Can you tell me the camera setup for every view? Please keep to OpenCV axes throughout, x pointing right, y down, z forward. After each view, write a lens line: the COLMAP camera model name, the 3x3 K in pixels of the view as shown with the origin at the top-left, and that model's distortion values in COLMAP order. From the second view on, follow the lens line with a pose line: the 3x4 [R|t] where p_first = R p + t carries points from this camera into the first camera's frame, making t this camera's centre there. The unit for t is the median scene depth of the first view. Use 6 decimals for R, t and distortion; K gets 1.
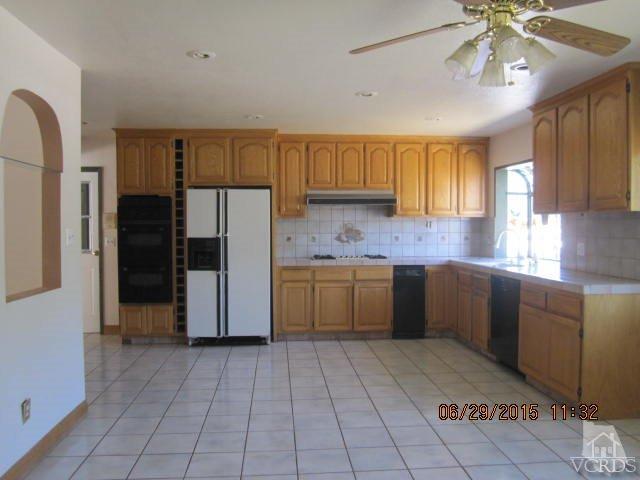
lens RADIAL K [[528.4, 0, 320.0], [0, 528.4, 240.0], [0, 0, 1]] dist [-0.050315, 0.006172]
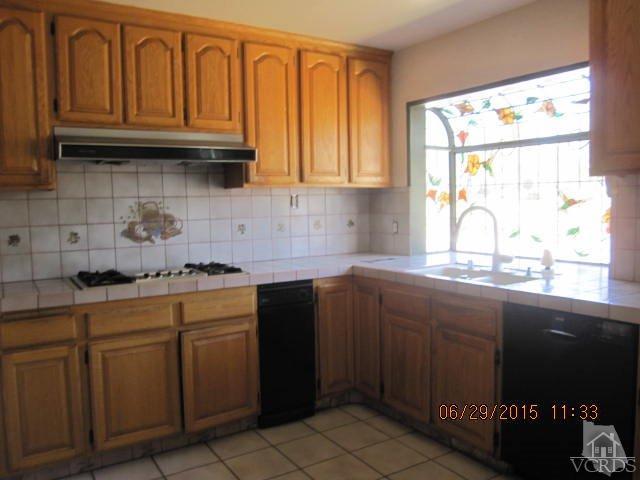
lens RADIAL K [[528.4, 0, 320.0], [0, 528.4, 240.0], [0, 0, 1]] dist [-0.050315, 0.006172]
pose [[0.887107, -0.049807, 0.458868, -0.032242], [0.030111, 0.998288, 0.050146, -0.016523], [-0.460580, -0.030668, 0.887088, 0.517490]]
